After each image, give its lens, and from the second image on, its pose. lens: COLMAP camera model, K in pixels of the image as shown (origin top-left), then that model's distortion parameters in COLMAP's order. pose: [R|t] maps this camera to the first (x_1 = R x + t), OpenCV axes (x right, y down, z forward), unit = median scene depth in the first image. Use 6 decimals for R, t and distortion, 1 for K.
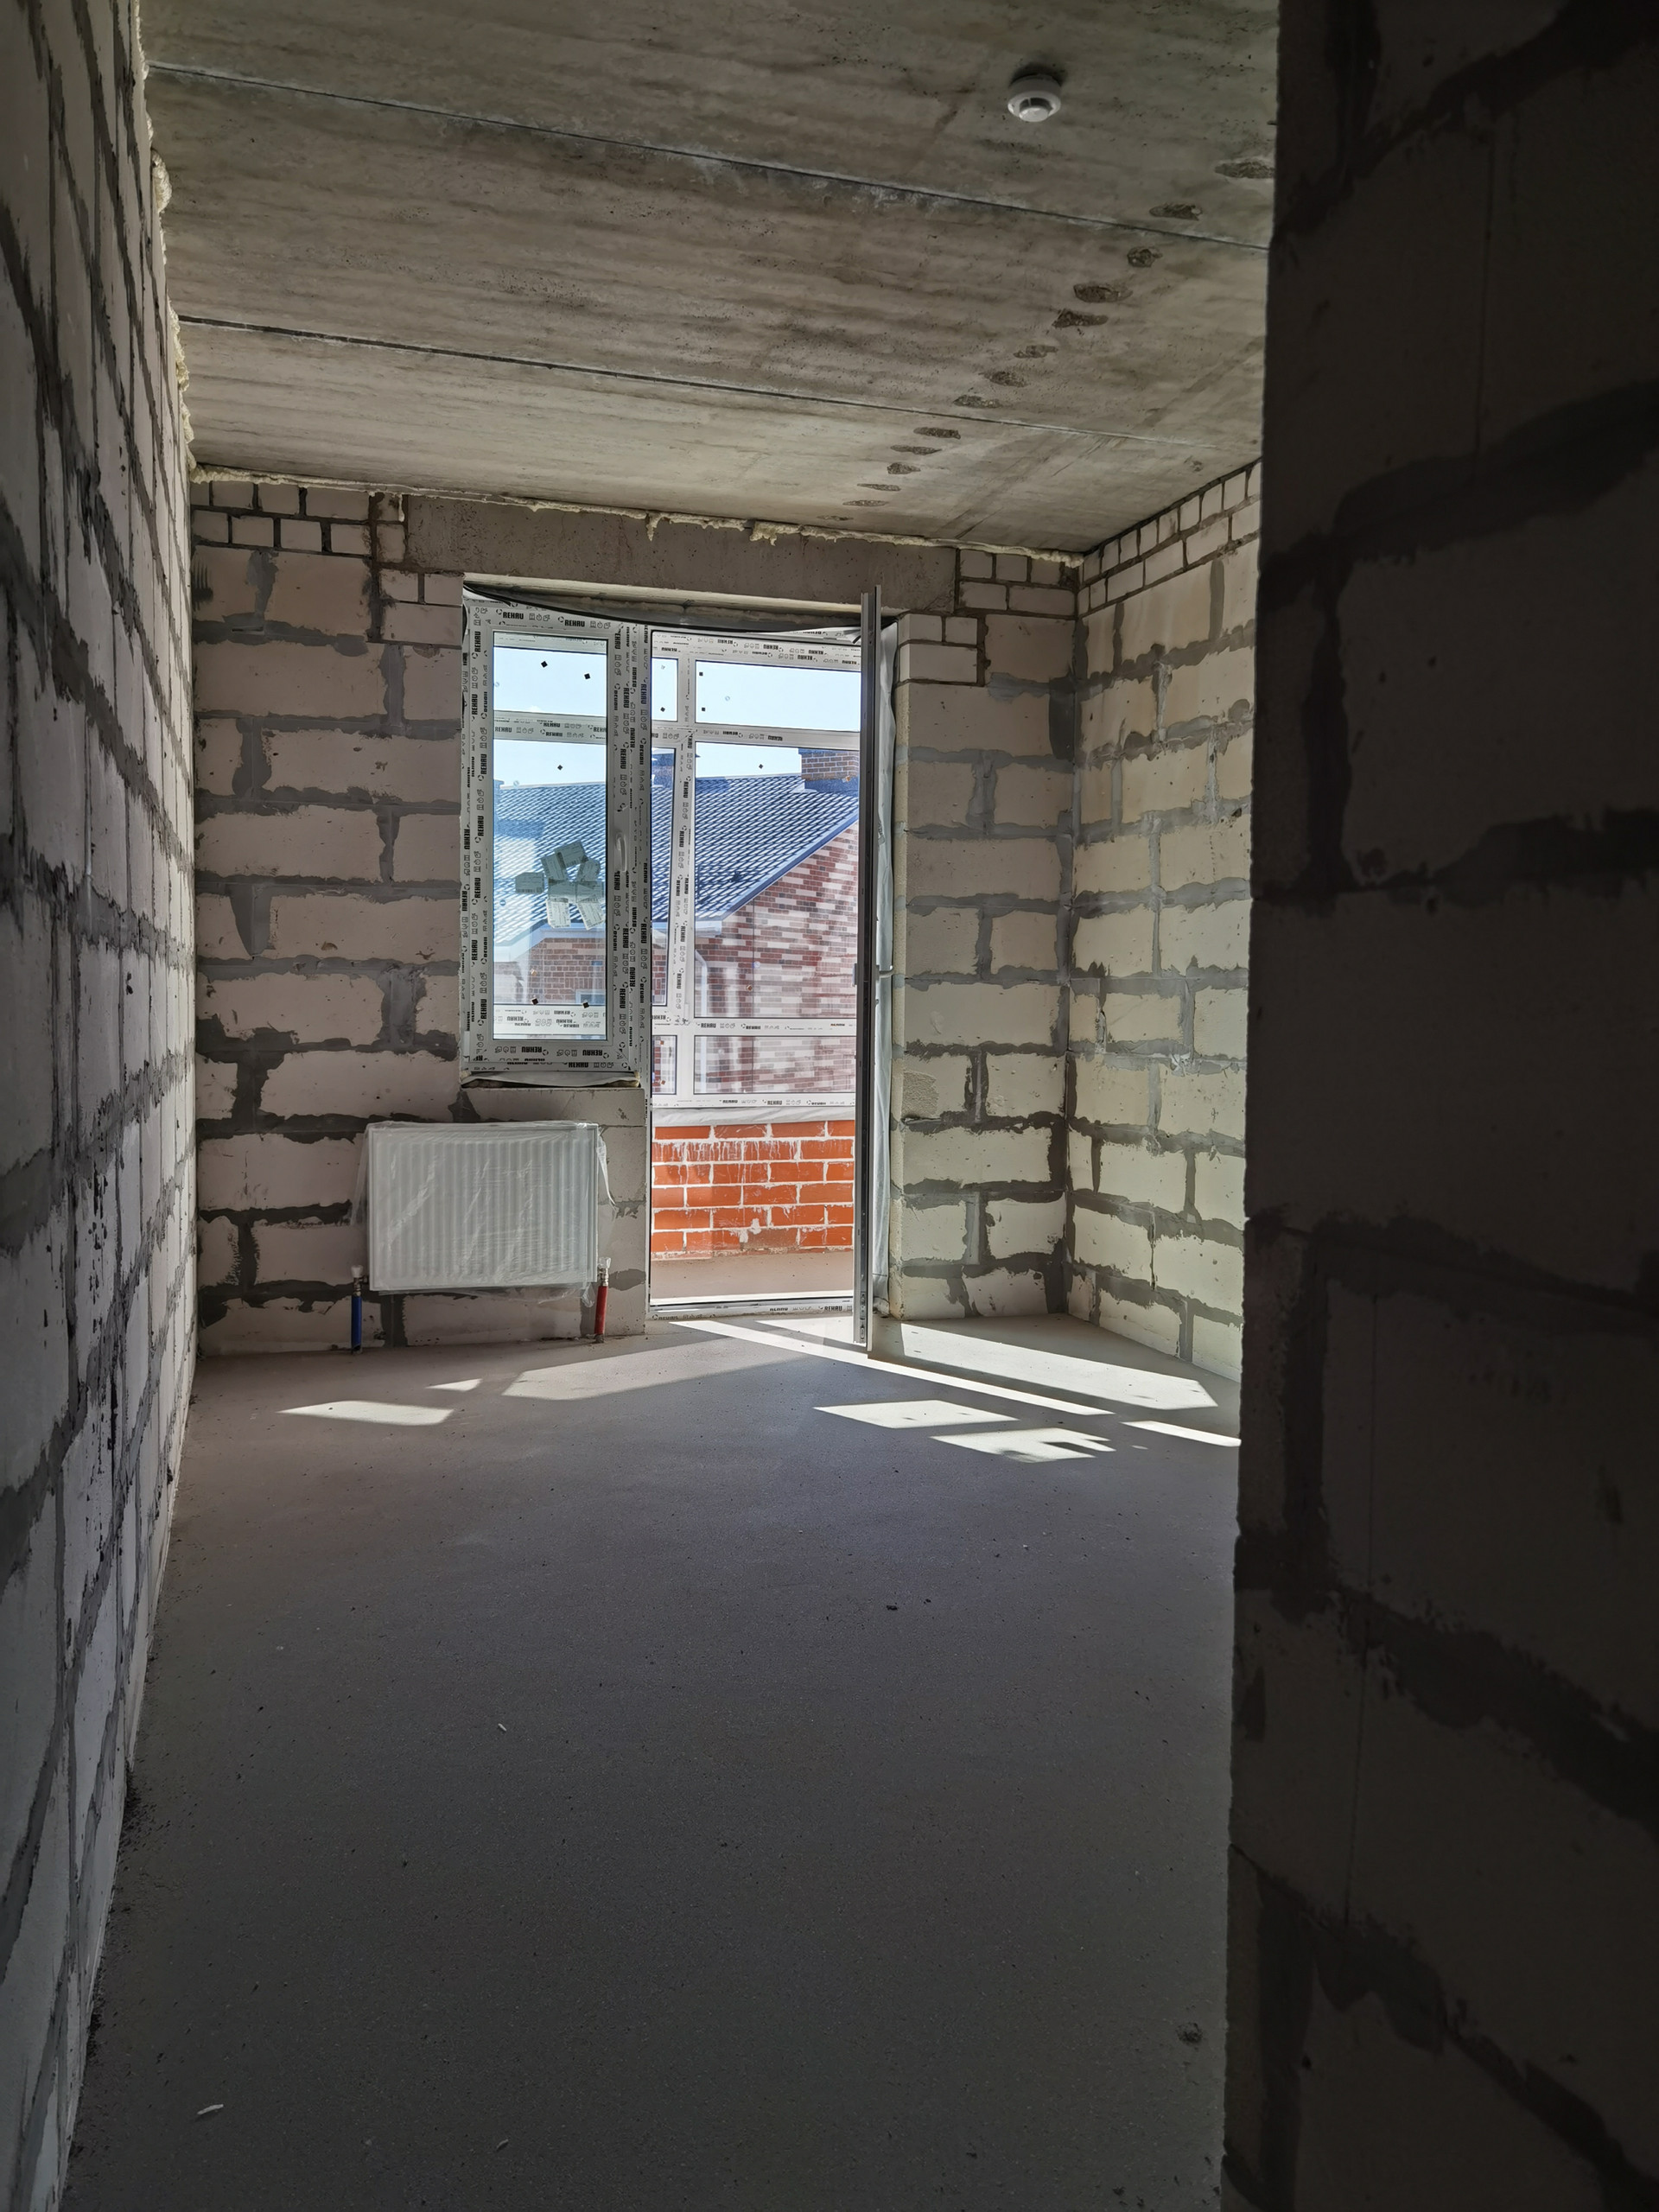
lens RADIAL K [[1796.4, 0, 822.0], [0, 1796.4, 1101.4], [0, 0, 1]] dist [0.016168, 0.008326]
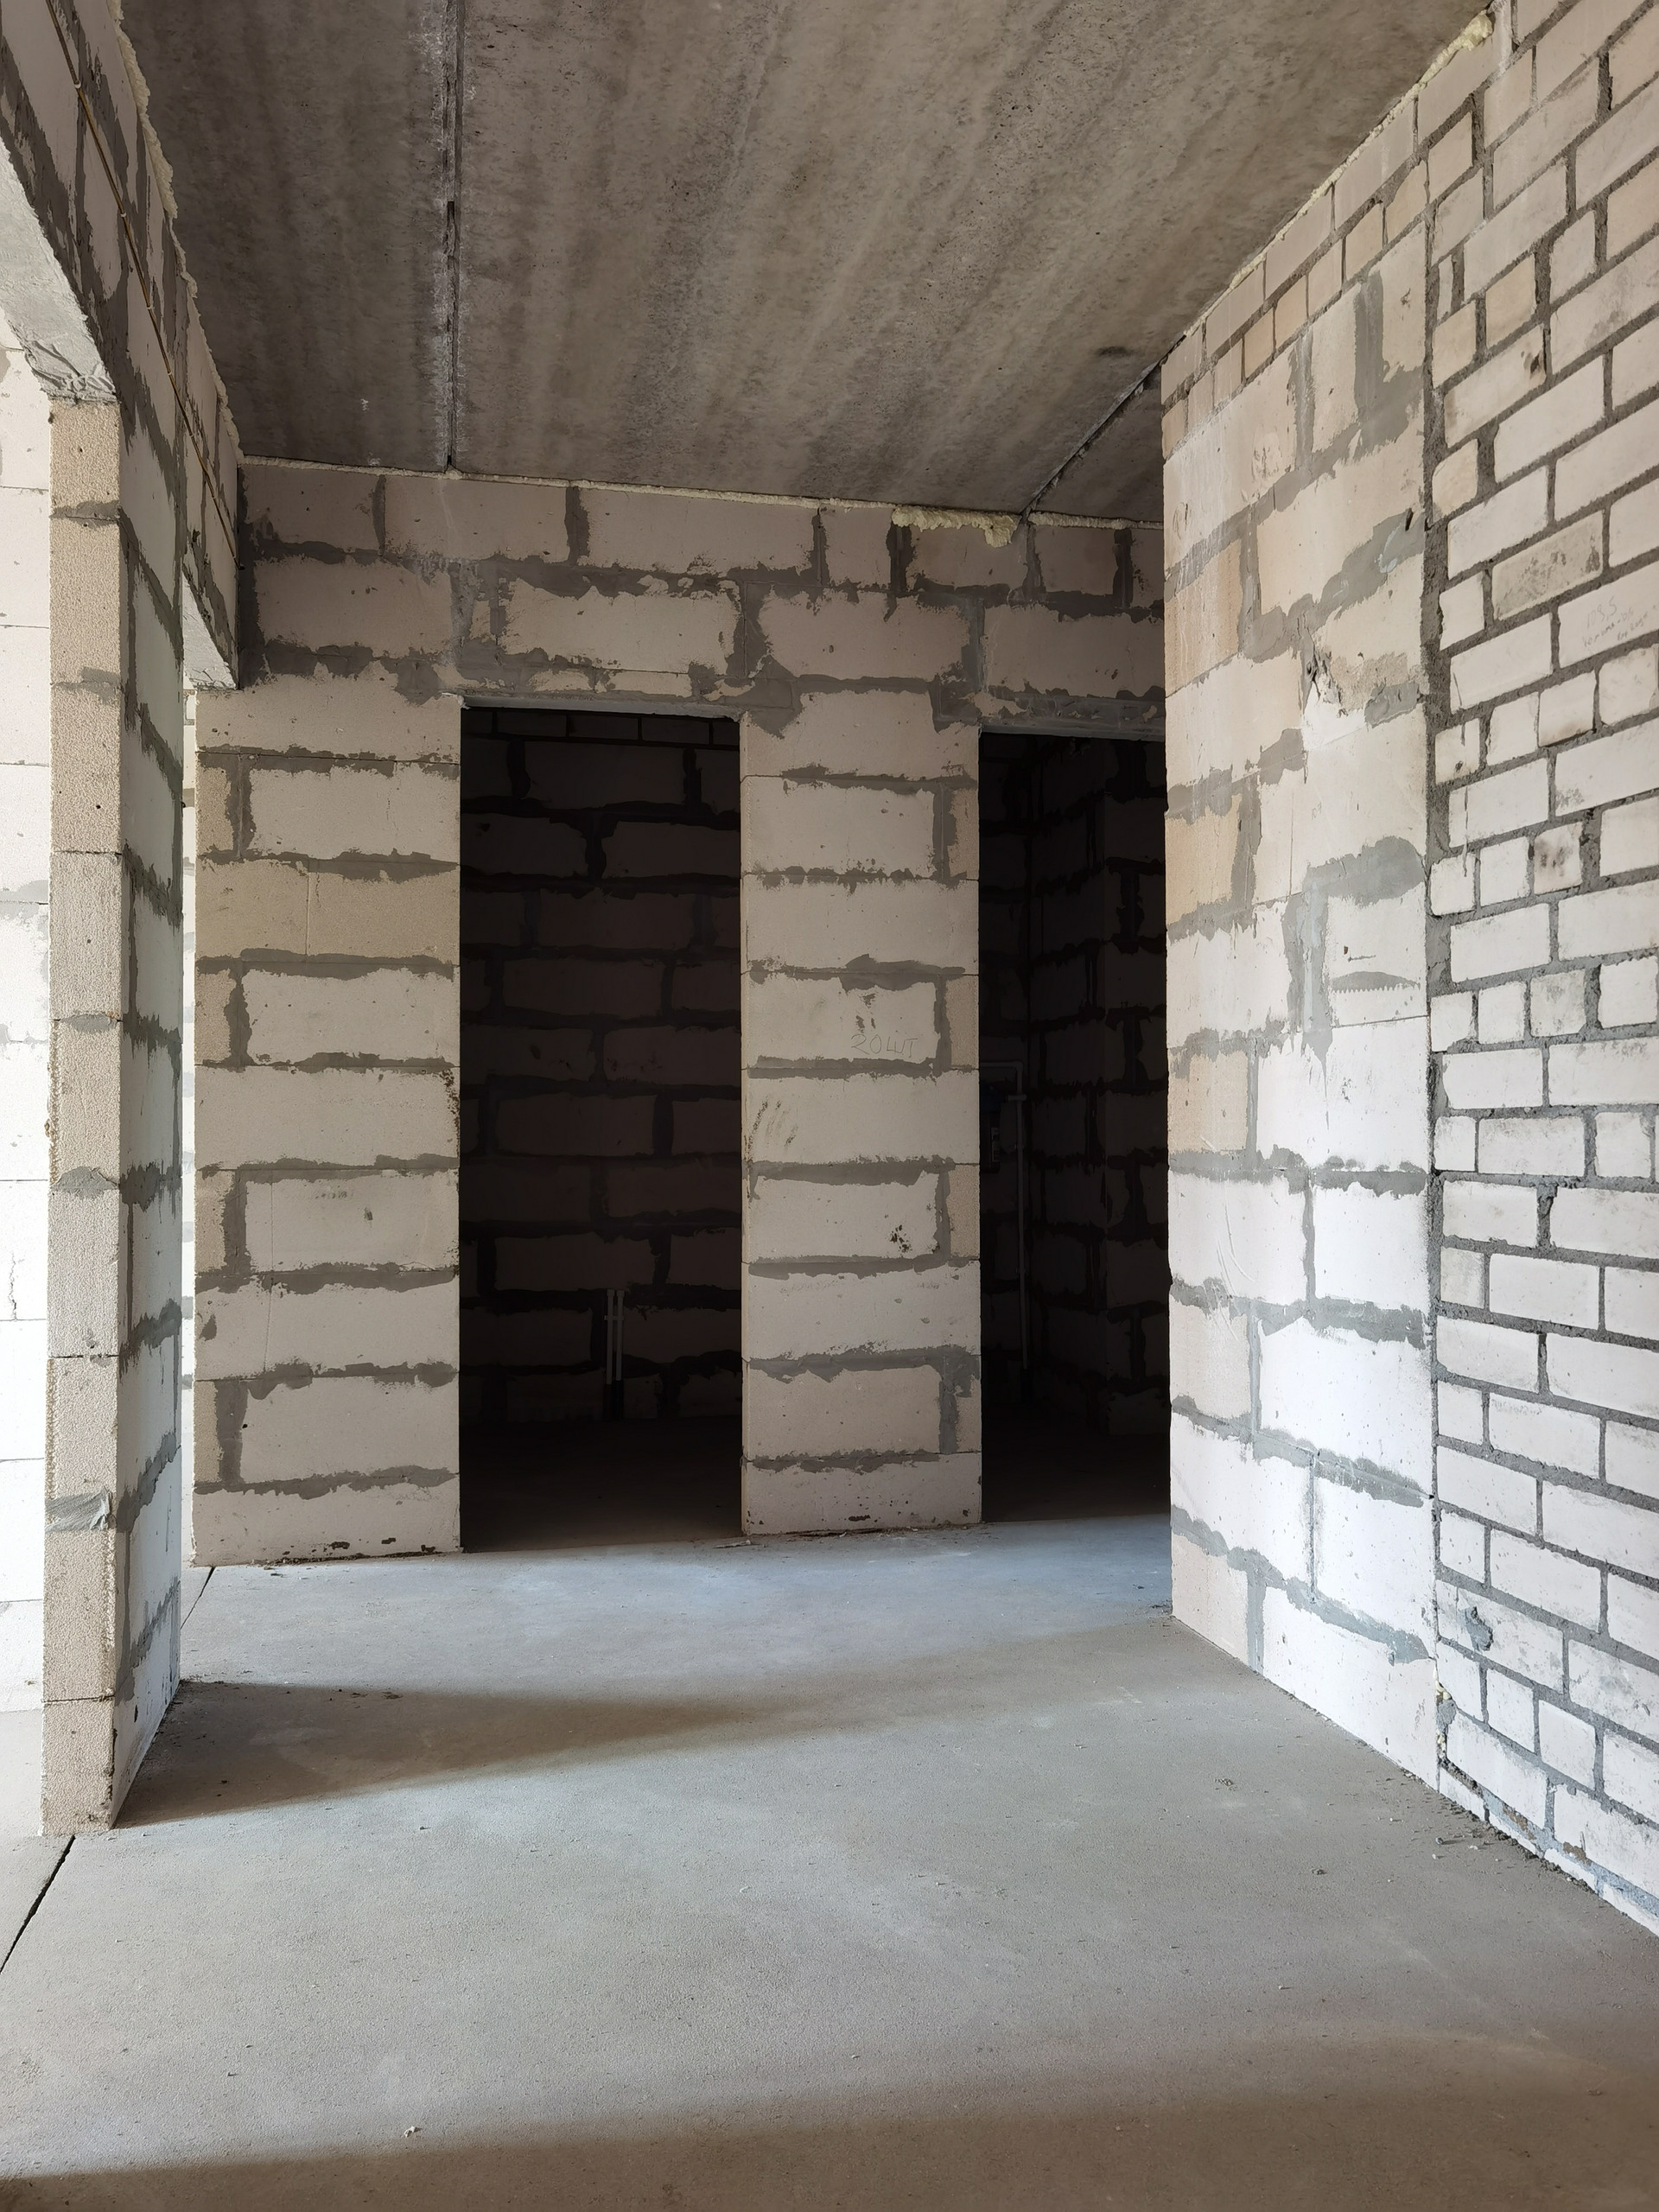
lens RADIAL K [[1796.4, 0, 842.5], [0, 1796.4, 1102.0], [0, 0, 1]] dist [0.016168, 0.008326]
pose [[0.085680, -0.002550, 0.996319, -3.144665], [0.063265, 0.997993, -0.002886, 0.033854], [-0.994312, 0.063279, 0.085670, -0.412104]]
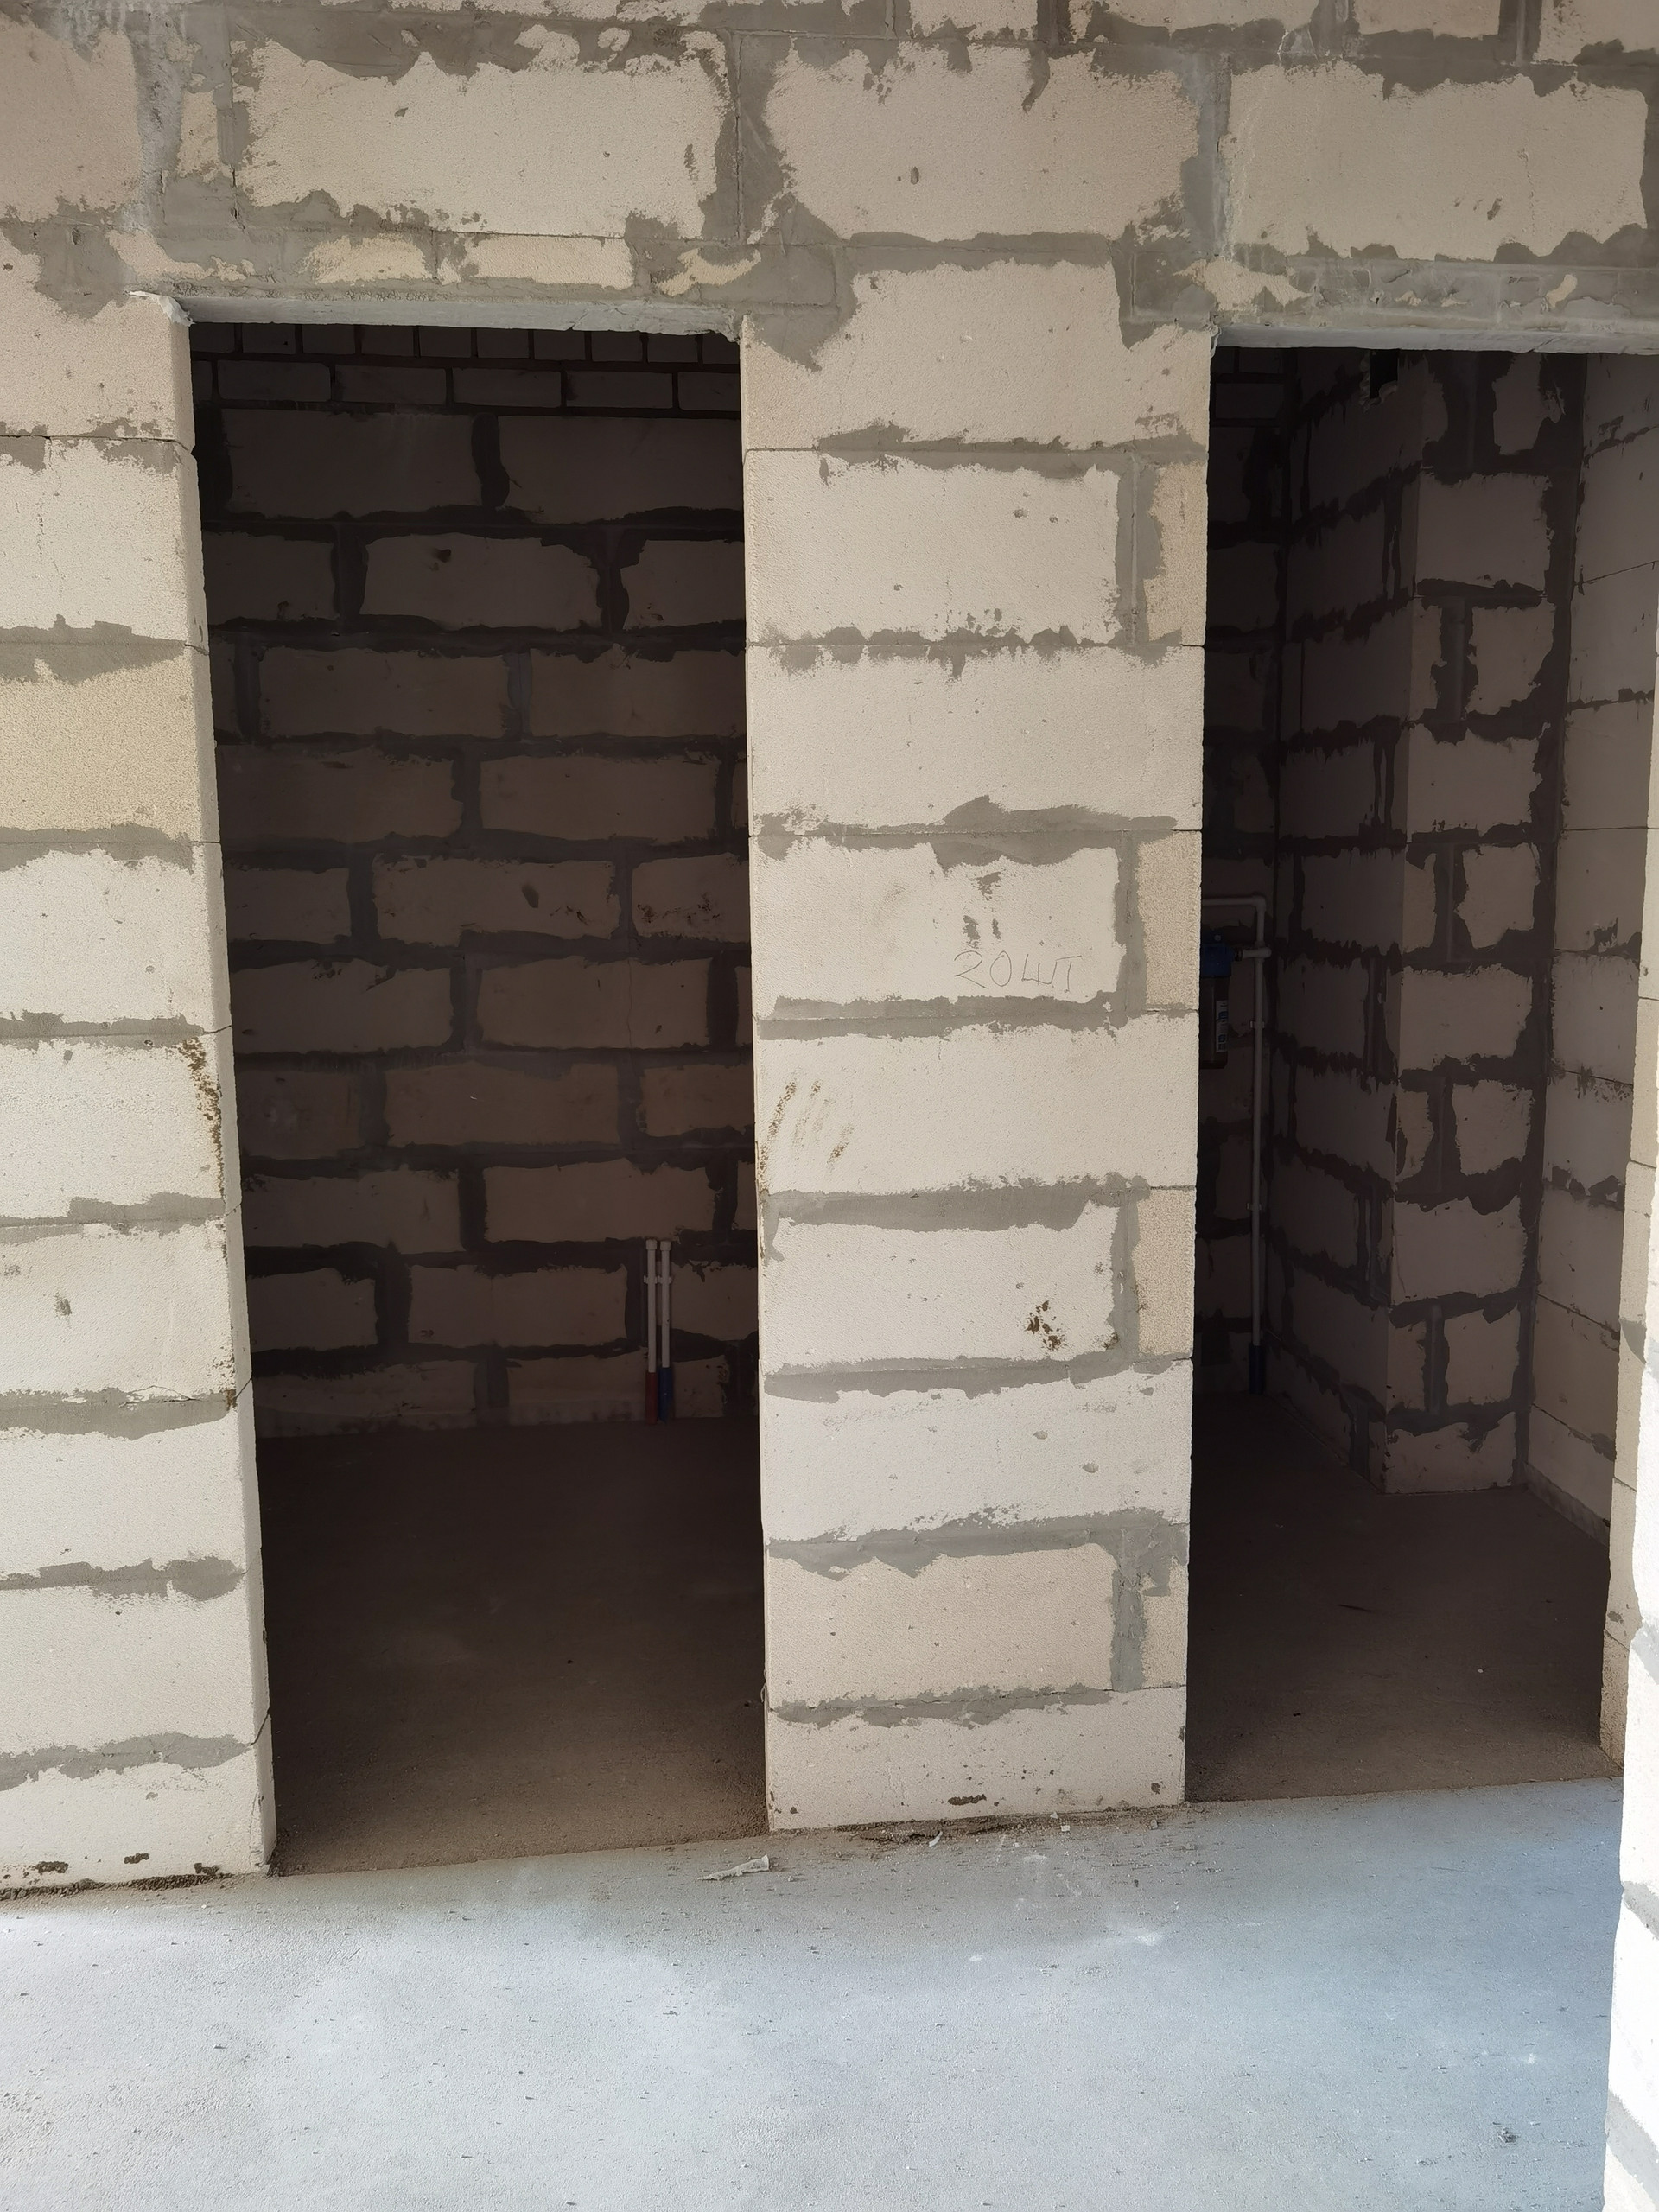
lens RADIAL K [[1796.4, 0, 844.6], [0, 1796.4, 1112.2], [0, 0, 1]] dist [0.016168, 0.008326]
pose [[0.199596, -0.161070, 0.966549, -1.339878], [0.072034, 0.986140, 0.149460, -0.256510], [-0.977227, 0.039793, 0.208433, -0.407699]]
